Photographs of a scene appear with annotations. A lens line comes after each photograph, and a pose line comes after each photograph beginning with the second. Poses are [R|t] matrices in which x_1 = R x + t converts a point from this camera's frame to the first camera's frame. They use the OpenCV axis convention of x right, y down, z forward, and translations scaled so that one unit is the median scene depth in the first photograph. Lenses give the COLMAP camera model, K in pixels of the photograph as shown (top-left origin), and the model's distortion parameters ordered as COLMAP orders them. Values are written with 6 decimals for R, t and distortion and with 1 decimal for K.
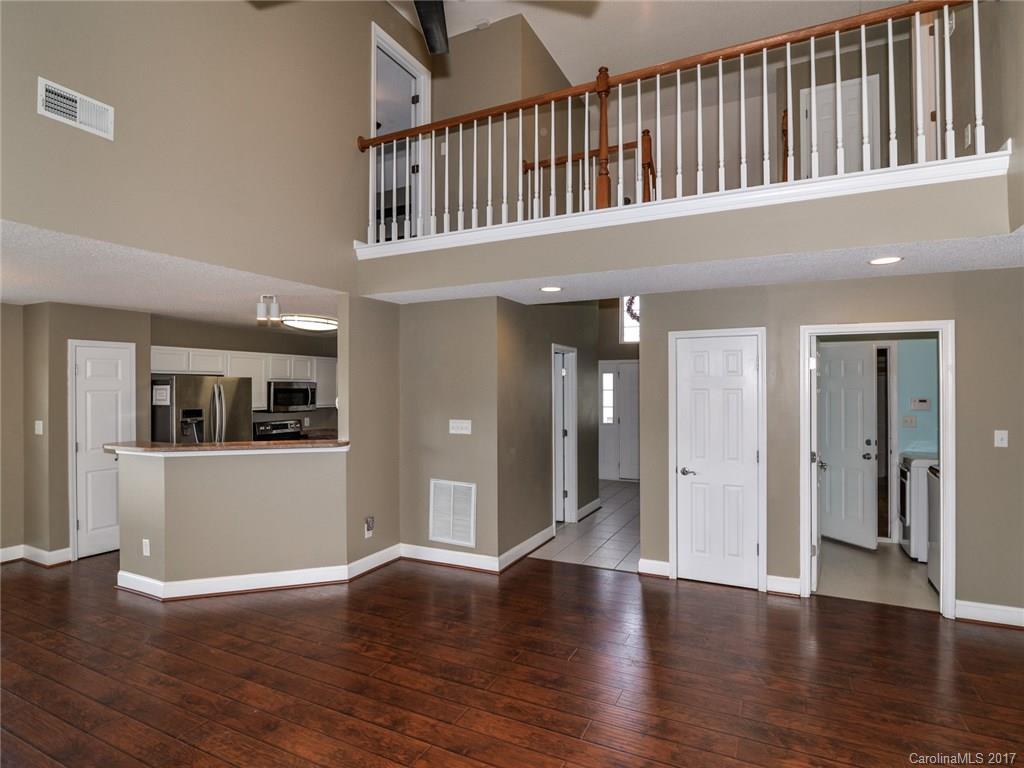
lens RADIAL K [[527.9, 0, 527.9], [0, 527.9, 386.8], [0, 0, 1]] dist [-0.020257, 0.000001]
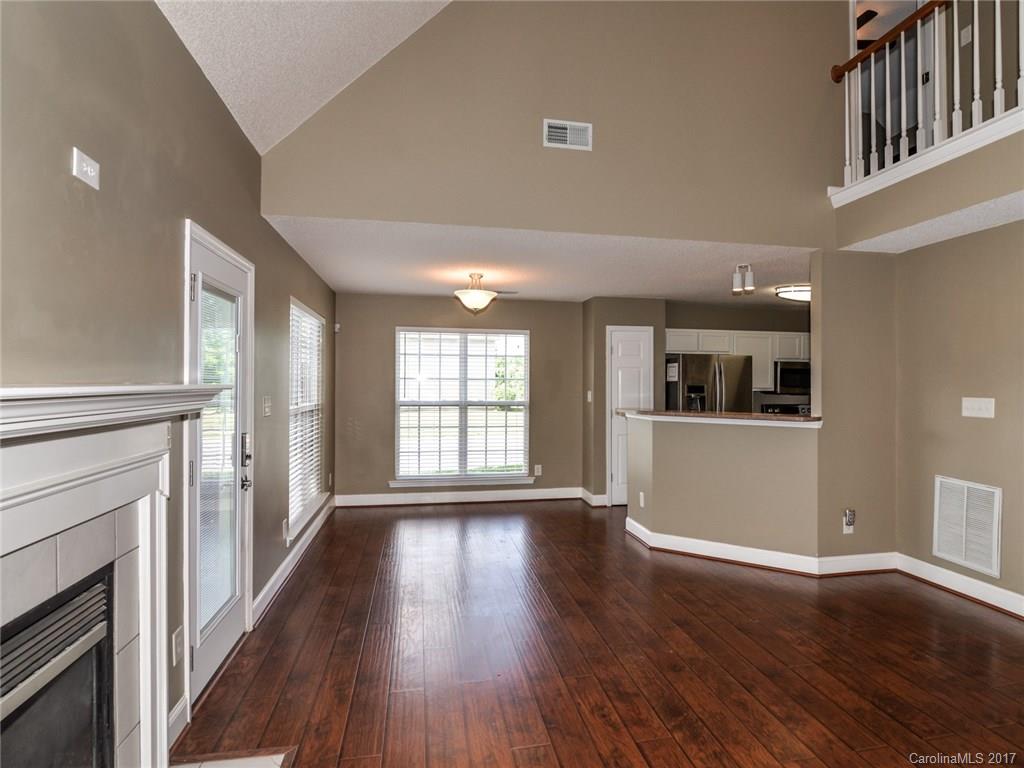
lens RADIAL K [[587.6, 0, 554.4], [0, 587.6, 381.1], [0, 0, 1]] dist [-0.021212, -0.000709]
pose [[0.611925, 0.001713, -0.790914, 0.155587], [-0.006327, 0.999976, -0.002729, 0.048486], [0.790891, 0.006674, 0.611921, 0.052666]]
